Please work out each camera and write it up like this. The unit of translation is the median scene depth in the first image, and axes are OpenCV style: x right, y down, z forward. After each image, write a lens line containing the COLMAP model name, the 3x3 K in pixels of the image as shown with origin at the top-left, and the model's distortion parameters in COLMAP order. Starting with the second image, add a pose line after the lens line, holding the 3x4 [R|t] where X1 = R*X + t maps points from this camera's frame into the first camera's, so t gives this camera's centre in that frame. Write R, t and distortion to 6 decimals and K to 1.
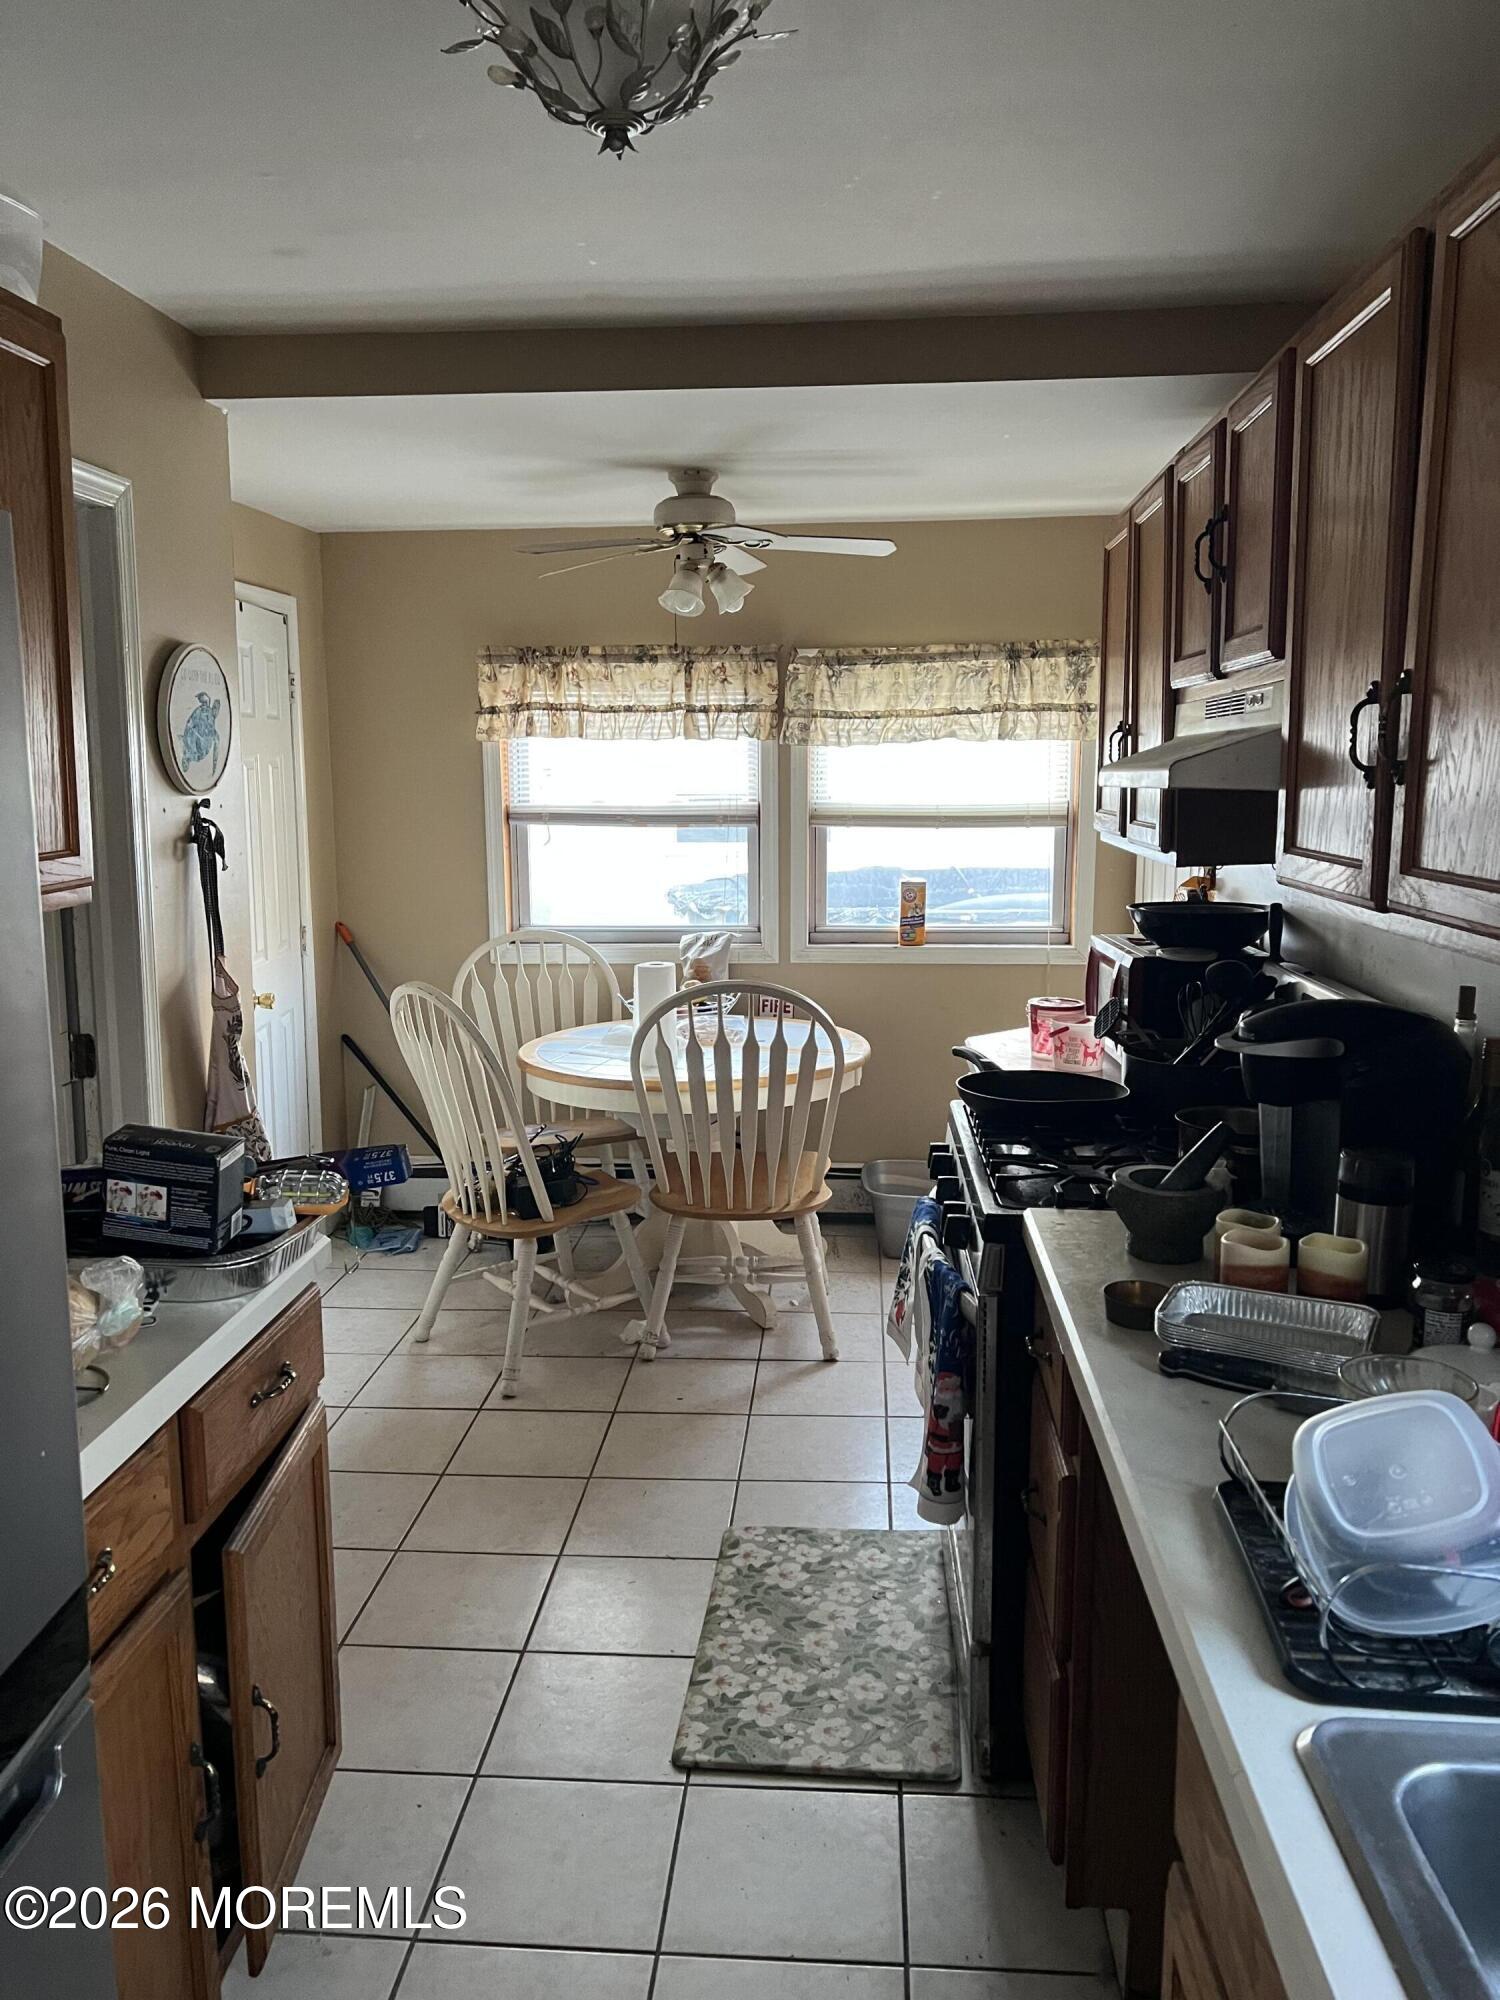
lens RADIAL K [[1588.0, 0, 759.3], [0, 1588.0, 996.6], [0, 0, 1]] dist [0.052014, -0.069181]
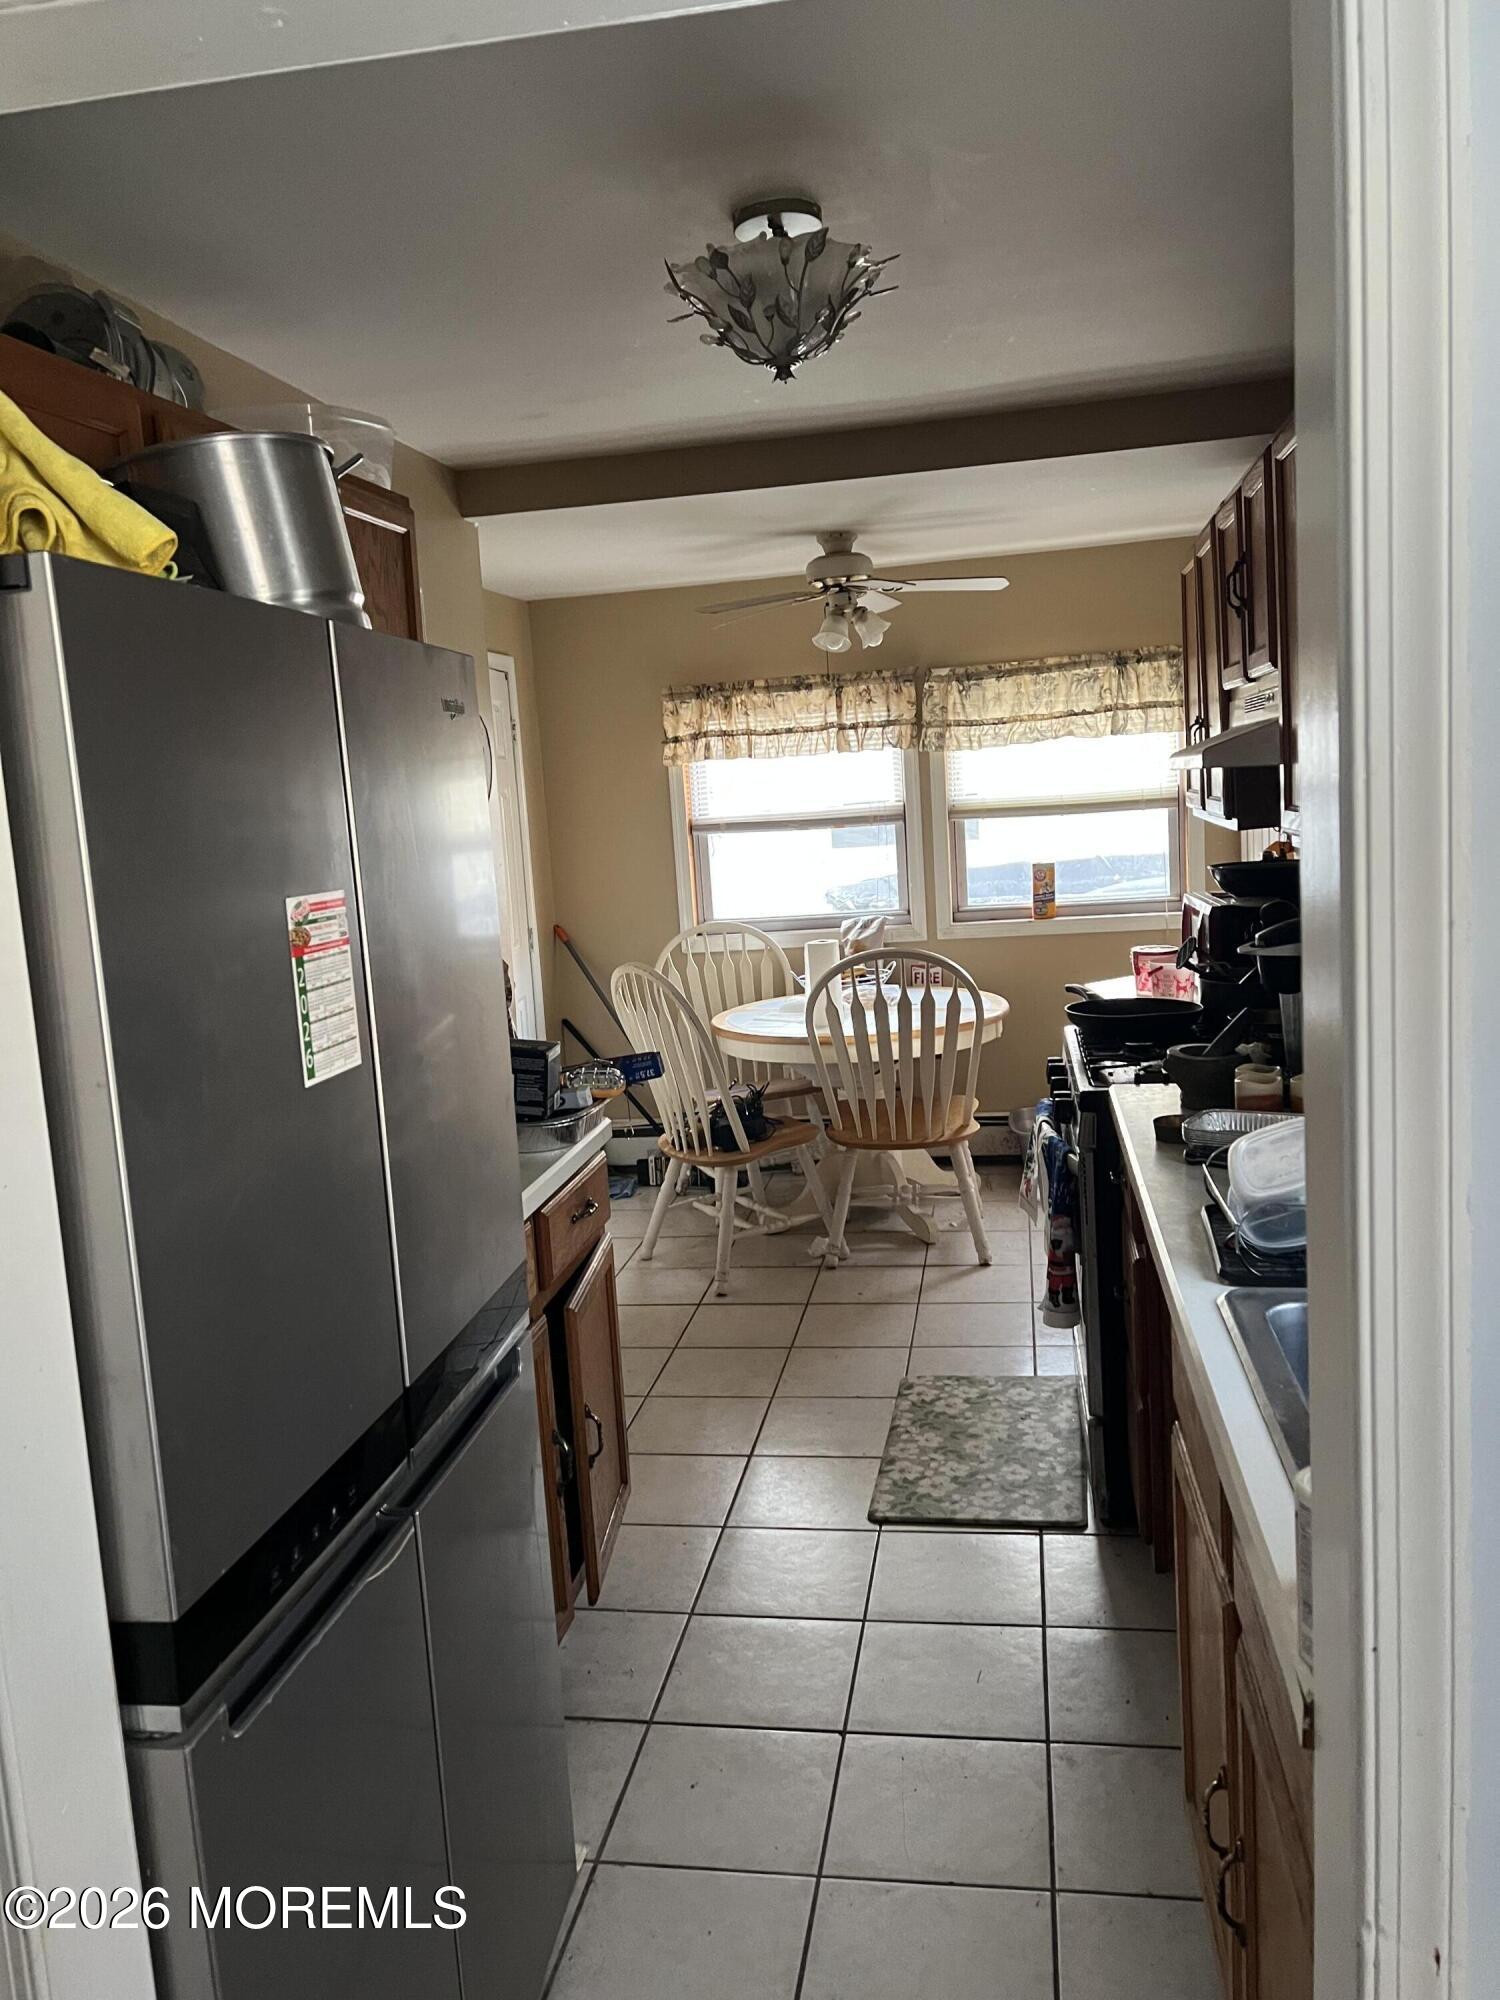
lens RADIAL K [[1588.0, 0, 738.2], [0, 1588.0, 991.8], [0, 0, 1]] dist [0.052014, -0.069181]
pose [[0.992497, -0.046361, -0.113138, 0.005959], [0.045172, 0.998894, -0.013053, 0.033662], [0.113618, 0.007845, 0.993494, -0.223185]]
